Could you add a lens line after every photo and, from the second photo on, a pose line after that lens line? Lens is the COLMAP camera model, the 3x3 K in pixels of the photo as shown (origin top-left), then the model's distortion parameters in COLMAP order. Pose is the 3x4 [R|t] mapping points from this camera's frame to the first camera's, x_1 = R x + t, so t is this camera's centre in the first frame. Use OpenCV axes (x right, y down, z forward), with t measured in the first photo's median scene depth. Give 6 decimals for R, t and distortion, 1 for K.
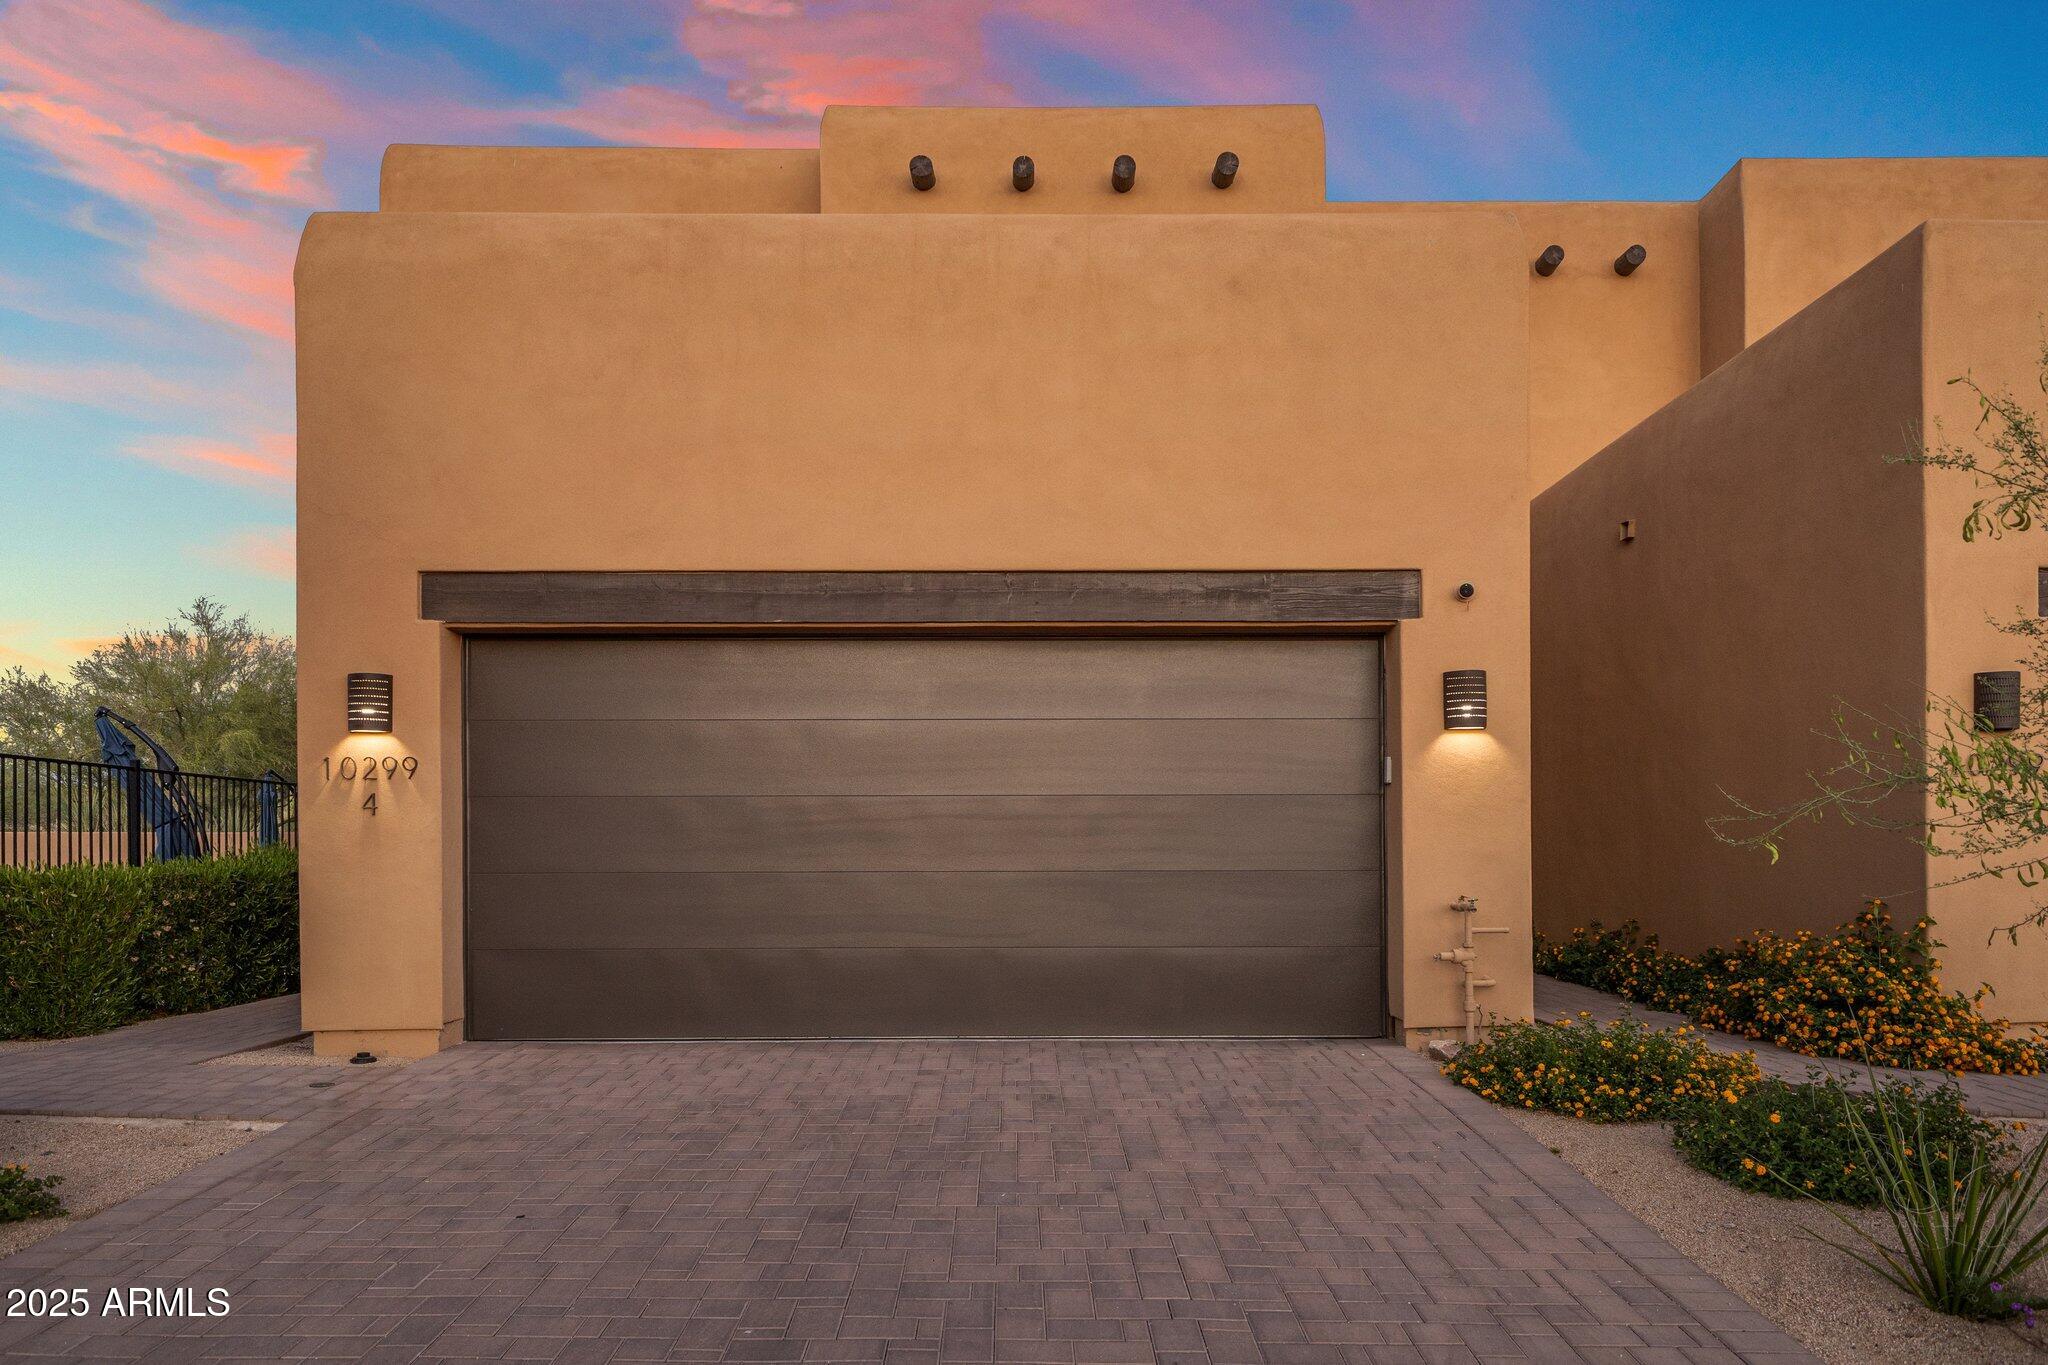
lens RADIAL K [[1409.4, 0, 1022.0], [0, 1409.4, 841.3], [0, 0, 1]] dist [0.008119, -0.004491]
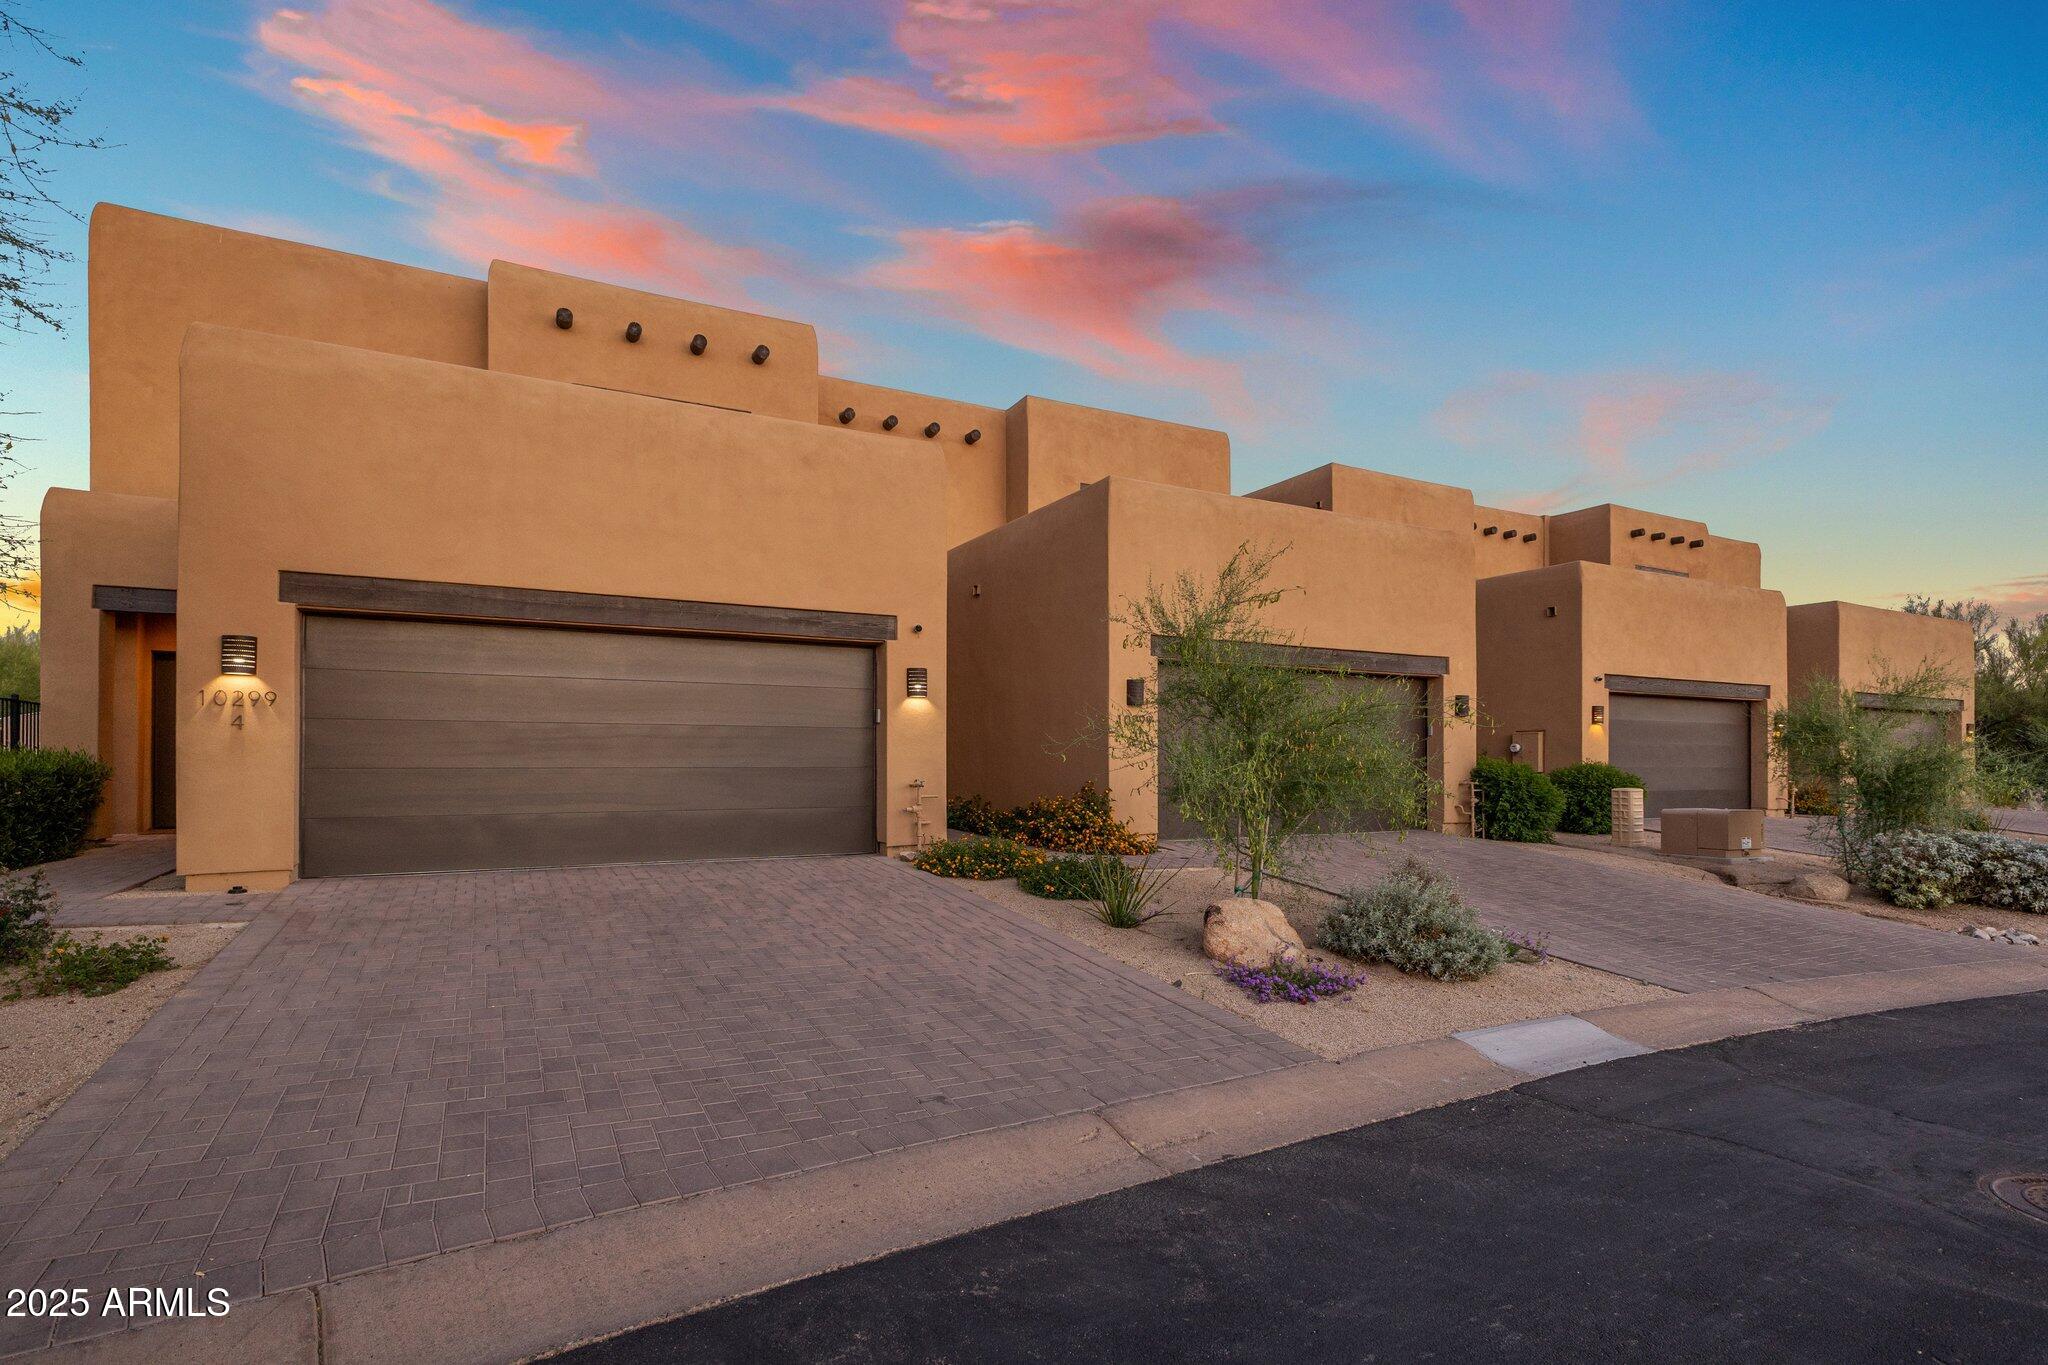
lens RADIAL K [[1009.3, 0, 1028.5], [0, 1009.3, 737.4], [0, 0, 1]] dist [-0.004329, -0.001328]
pose [[0.879973, 0.014981, 0.474787, -0.228979], [-0.008171, 0.999832, -0.016403, 0.000630], [-0.474953, 0.010555, 0.879948, -0.343116]]
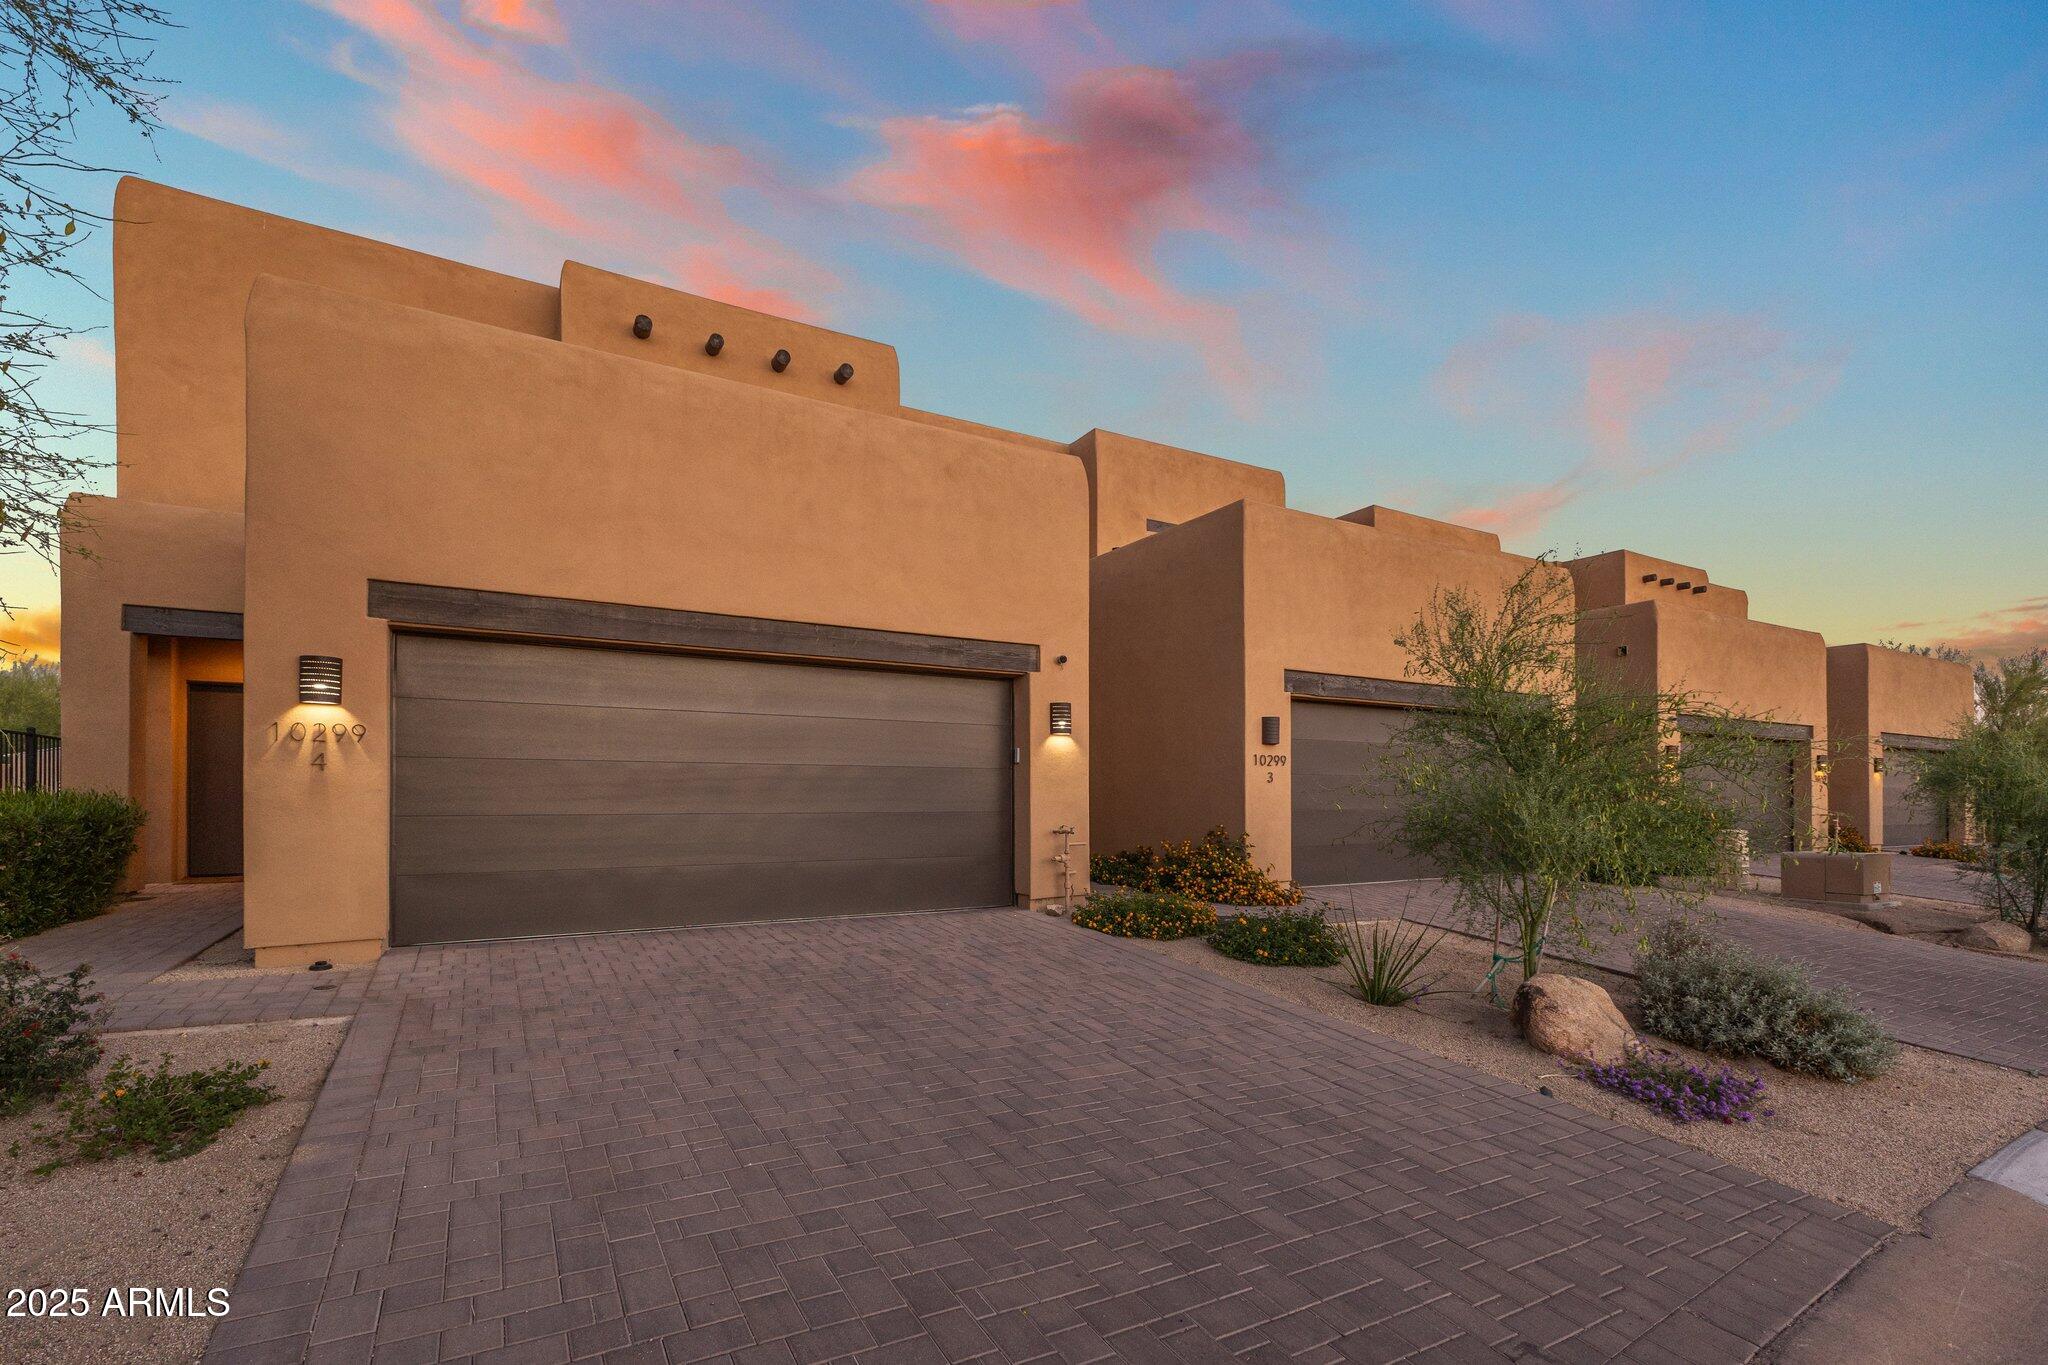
lens RADIAL K [[928.5, 0, 1014.7], [0, 928.5, 776.6], [0, 0, 1]] dist [0.003000, 0.000614]
pose [[0.866375, 0.015160, 0.499165, -0.339638], [-0.009921, 0.999864, -0.013146, -0.008191], [-0.499296, 0.006437, 0.866407, -0.016015]]
